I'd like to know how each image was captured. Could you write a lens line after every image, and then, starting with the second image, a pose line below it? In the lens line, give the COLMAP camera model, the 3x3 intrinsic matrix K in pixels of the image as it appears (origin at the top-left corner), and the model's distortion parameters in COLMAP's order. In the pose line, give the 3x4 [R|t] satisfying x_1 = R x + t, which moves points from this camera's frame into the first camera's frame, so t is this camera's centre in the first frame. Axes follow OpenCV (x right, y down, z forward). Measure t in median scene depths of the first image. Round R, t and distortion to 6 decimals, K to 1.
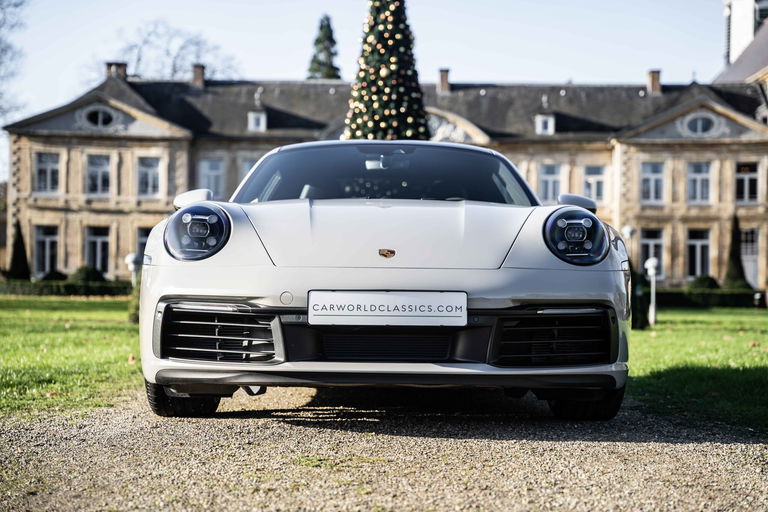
lens RADIAL K [[1287.4, 0, 384.0], [0, 1287.4, 256.0], [0, 0, 1]] dist [0.414656, -0.690351]
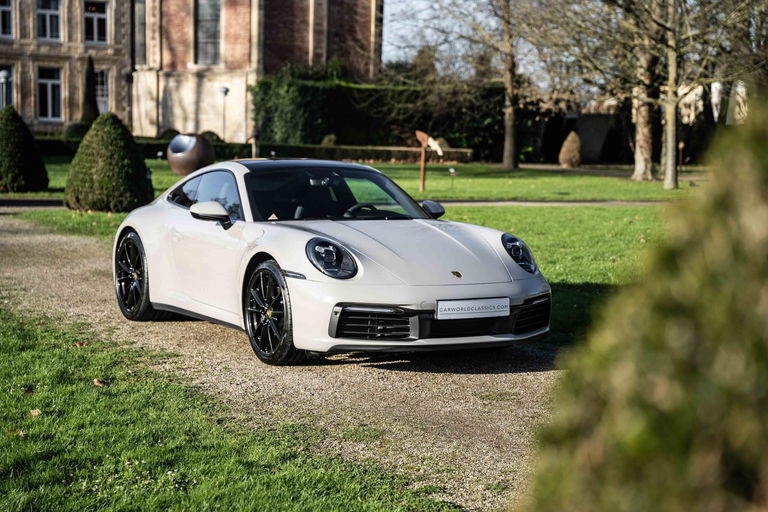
lens RADIAL K [[1363.9, 0, 384.0], [0, 1363.9, 256.0], [0, 0, 1]] dist [0.375288, -0.133814]
pose [[0.871456, -0.033396, 0.489335, -0.056530], [-0.029384, 0.992332, 0.120054, -0.014071], [-0.489592, -0.119001, 0.863793, -0.032665]]
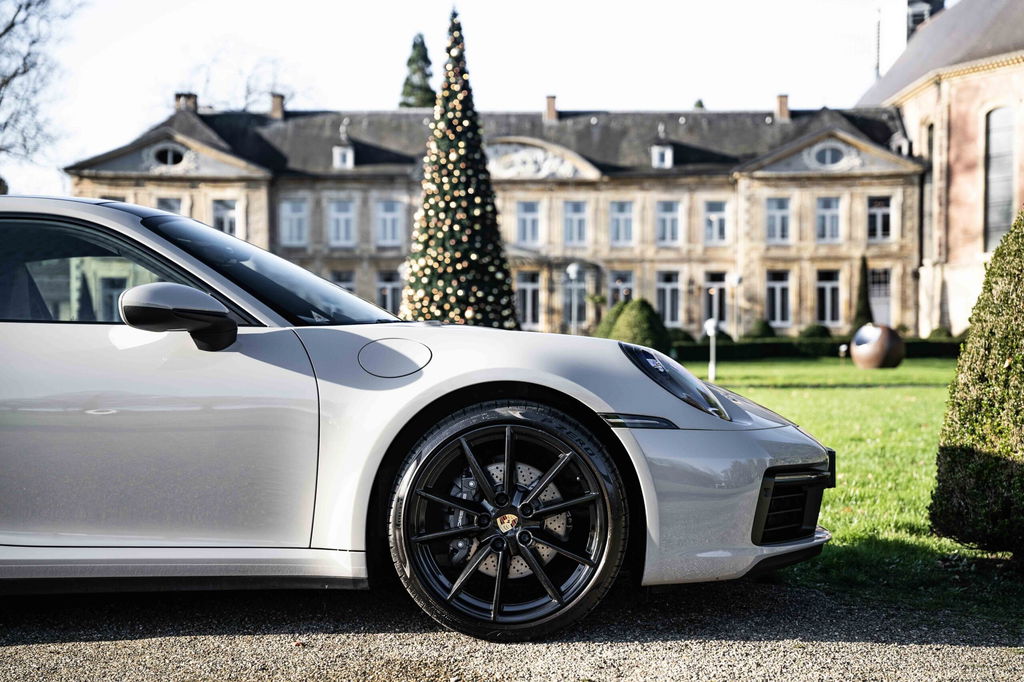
lens RADIAL K [[1565.4, 0, 512.0], [0, 1565.4, 341.0], [0, 0, 1]] dist [0.312219, -0.086478]
pose [[0.999871, -0.015367, 0.004772, 0.012833], [0.015215, 0.999420, 0.030463, -0.008145], [-0.005237, -0.030387, 0.999524, -0.104384]]
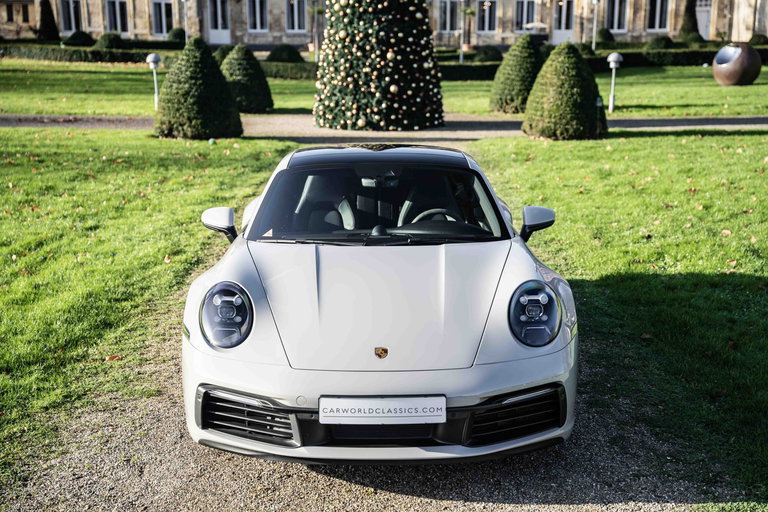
lens RADIAL K [[1128.8, 0, 384.0], [0, 1128.8, 256.0], [0, 0, 1]] dist [0.279932, -0.074301]
pose [[0.999915, -0.012208, 0.004596, 0.000052], [0.010871, 0.974617, 0.223615, -0.018695], [-0.007209, -0.223546, 0.974667, -0.002040]]
